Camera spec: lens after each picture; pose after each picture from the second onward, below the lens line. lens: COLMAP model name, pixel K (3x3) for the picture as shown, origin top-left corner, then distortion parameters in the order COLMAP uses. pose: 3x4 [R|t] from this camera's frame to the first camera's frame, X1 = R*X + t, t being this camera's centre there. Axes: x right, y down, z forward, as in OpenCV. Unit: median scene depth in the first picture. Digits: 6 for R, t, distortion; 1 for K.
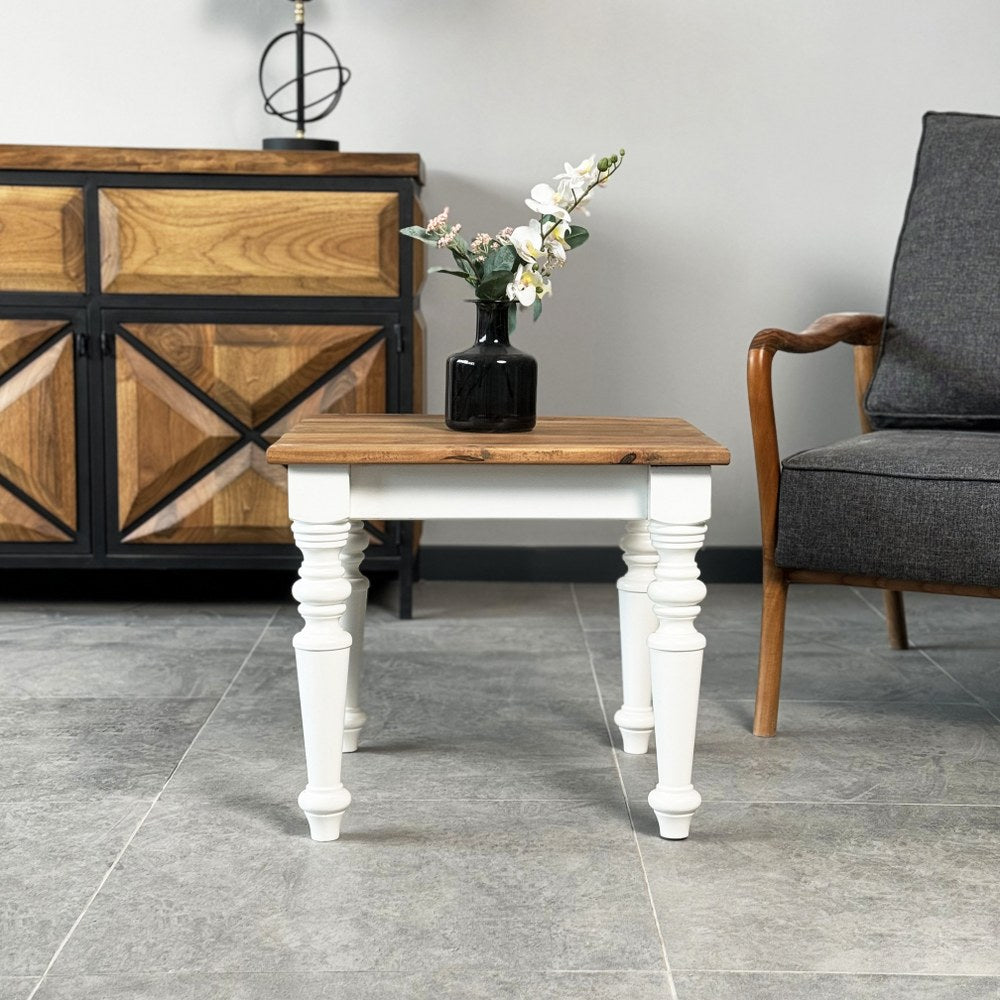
lens RADIAL K [[1925.3, 0, 552.8], [0, 1925.3, 501.7], [0, 0, 1]] dist [0.176958, 0.033944]
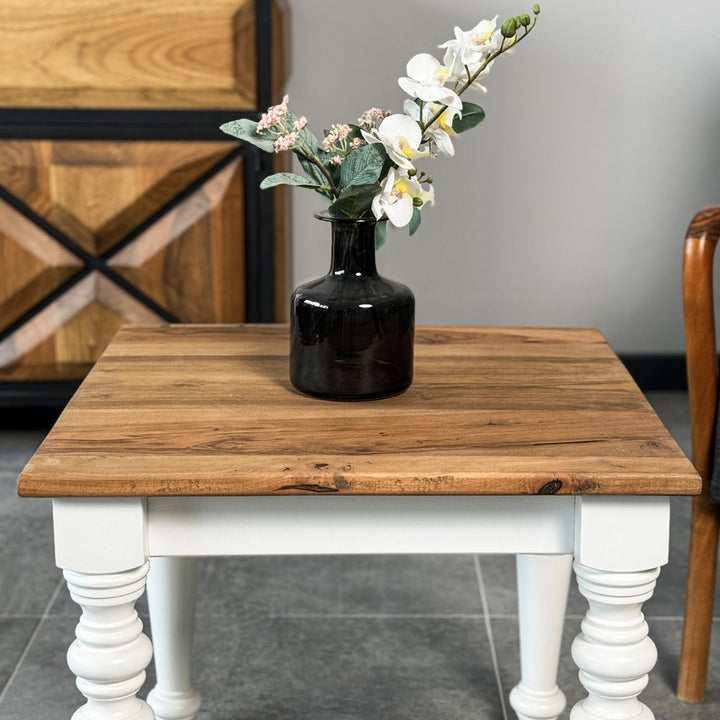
lens RADIAL K [[1520.8, 0, 396.3], [0, 1520.8, 328.0], [0, 0, 1]] dist [0.154258, 0.008875]
pose [[0.999884, 0.000403, -0.015254, -0.004308], [0.001321, 0.993613, 0.112837, -0.086410], [0.015202, -0.112844, 0.993496, 0.291807]]
